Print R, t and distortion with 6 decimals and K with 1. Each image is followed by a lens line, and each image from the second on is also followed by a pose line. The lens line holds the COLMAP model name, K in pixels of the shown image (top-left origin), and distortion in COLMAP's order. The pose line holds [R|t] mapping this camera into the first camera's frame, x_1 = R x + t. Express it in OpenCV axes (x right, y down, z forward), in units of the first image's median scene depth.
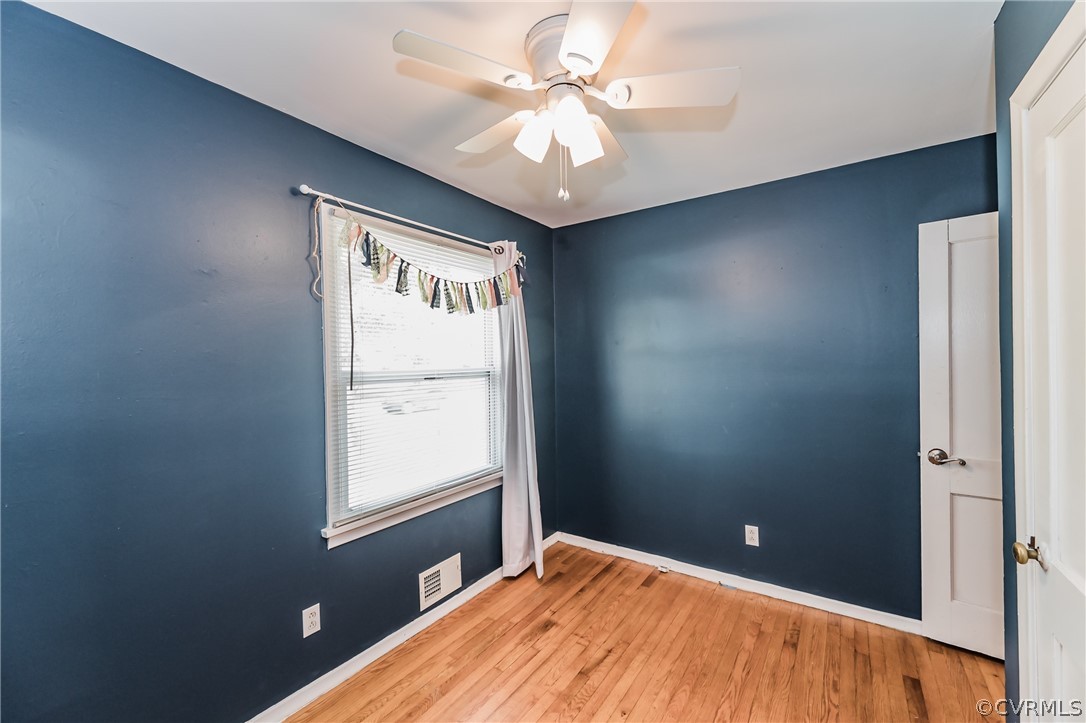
lens RADIAL K [[435.8, 0, 541.1], [0, 435.8, 363.5], [0, 0, 1]] dist [0.000299, -0.000097]
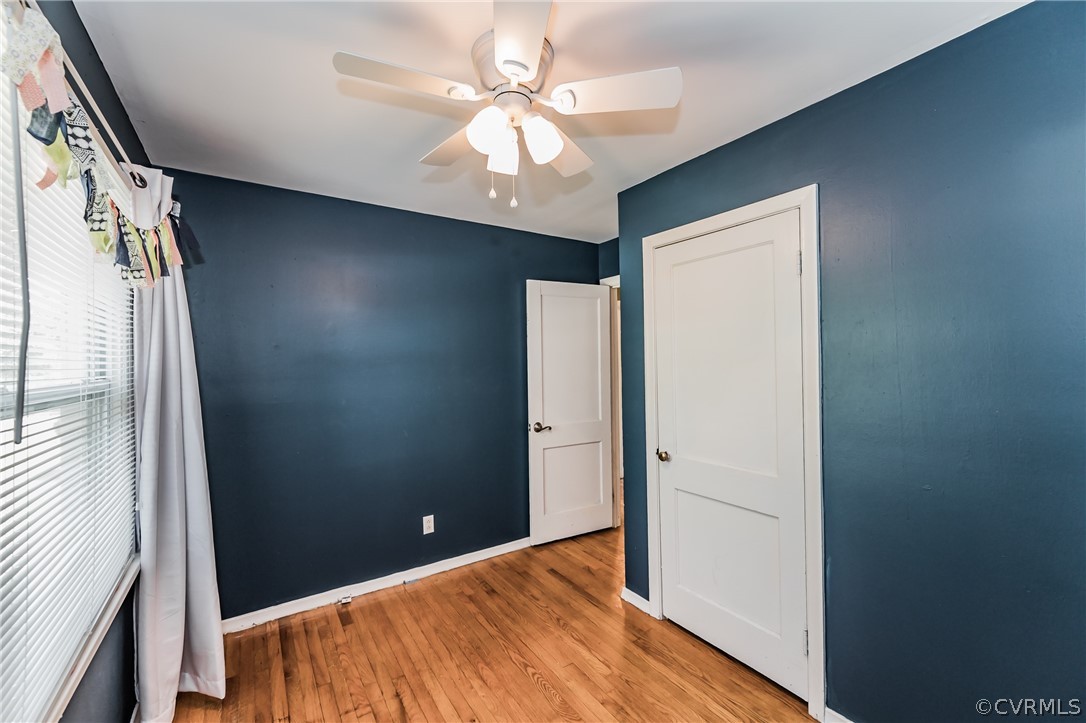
lens RADIAL K [[435.8, 0, 540.6], [0, 435.8, 358.5], [0, 0, 1]] dist [0.000299, -0.000097]
pose [[0.385375, 0.016236, 0.922617, -0.499627], [0.017225, 0.999544, -0.024785, 0.003323], [-0.922599, 0.025443, 0.384919, 0.334342]]
